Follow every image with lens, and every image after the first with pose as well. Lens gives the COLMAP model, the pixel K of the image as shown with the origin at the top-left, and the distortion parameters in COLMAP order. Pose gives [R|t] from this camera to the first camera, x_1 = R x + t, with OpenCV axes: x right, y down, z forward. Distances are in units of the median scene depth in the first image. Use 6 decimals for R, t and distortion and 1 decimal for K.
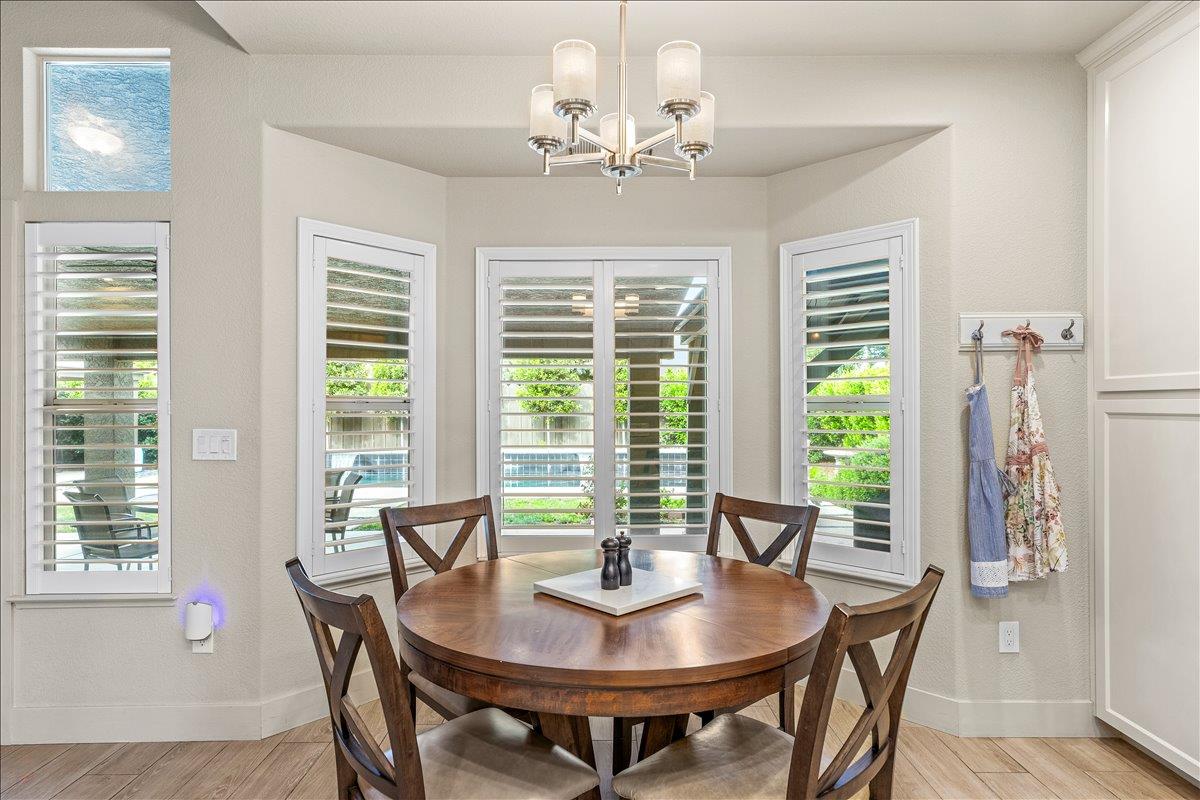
lens RADIAL K [[674.4, 0, 600.0], [0, 674.4, 400.0], [0, 0, 1]] dist [0.005318, 0.000931]
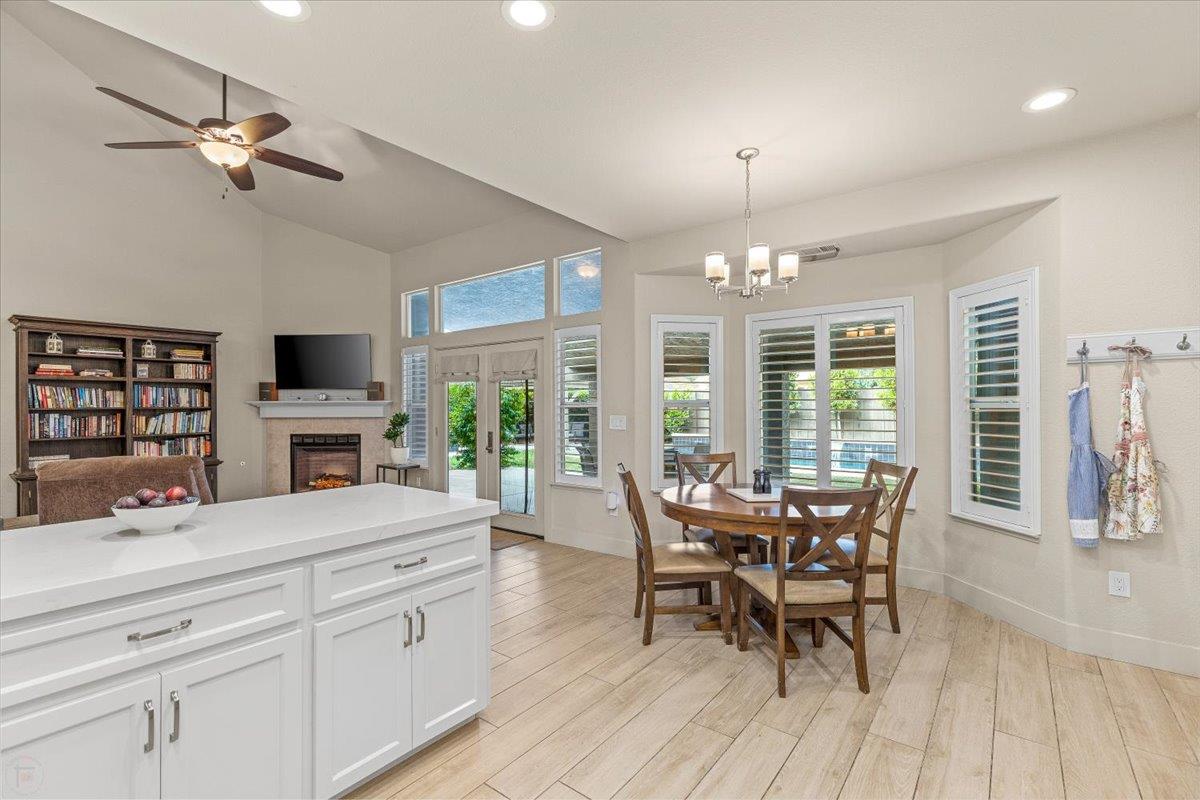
lens RADIAL K [[617.7, 0, 597.0], [0, 617.7, 397.1], [0, 0, 1]] dist [-0.000454, 0.000114]
pose [[0.776061, -0.009118, -0.630592, 0.577550], [0.006945, 0.999958, -0.005912, -0.005063], [0.630619, 0.000209, 0.776092, -0.540464]]
